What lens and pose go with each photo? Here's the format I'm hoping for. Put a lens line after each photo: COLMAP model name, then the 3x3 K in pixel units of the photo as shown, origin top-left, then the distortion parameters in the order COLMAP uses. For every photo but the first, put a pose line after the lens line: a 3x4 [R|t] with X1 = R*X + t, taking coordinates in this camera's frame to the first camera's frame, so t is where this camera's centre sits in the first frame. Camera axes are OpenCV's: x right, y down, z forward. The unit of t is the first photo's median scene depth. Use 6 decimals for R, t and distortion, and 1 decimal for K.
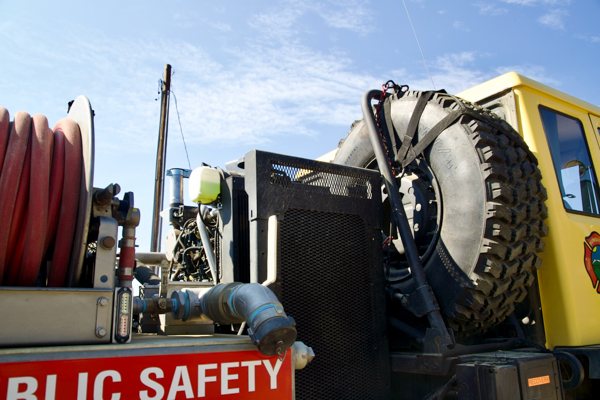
lens RADIAL K [[503.1, 0, 300.0], [0, 503.1, 200.0], [0, 0, 1]] dist [-0.009028, -0.001351]
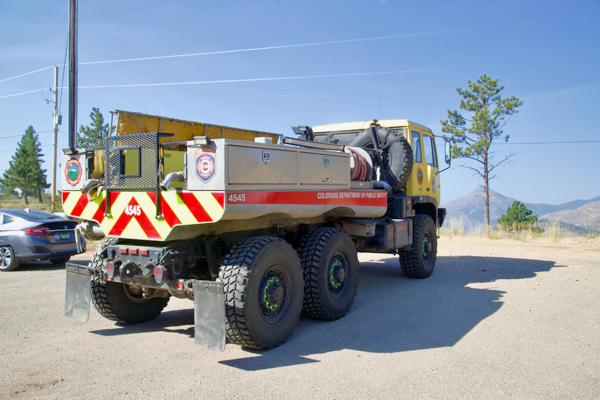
lens RADIAL K [[537.9, 0, 300.0], [0, 537.9, 200.0], [0, 0, 1]] dist [-0.017220, 0.000481]
pose [[0.913613, 0.016211, 0.406263, -2.041904], [-0.111849, 0.970674, 0.212797, -0.498883], [-0.390899, -0.239854, 0.888633, -2.501109]]
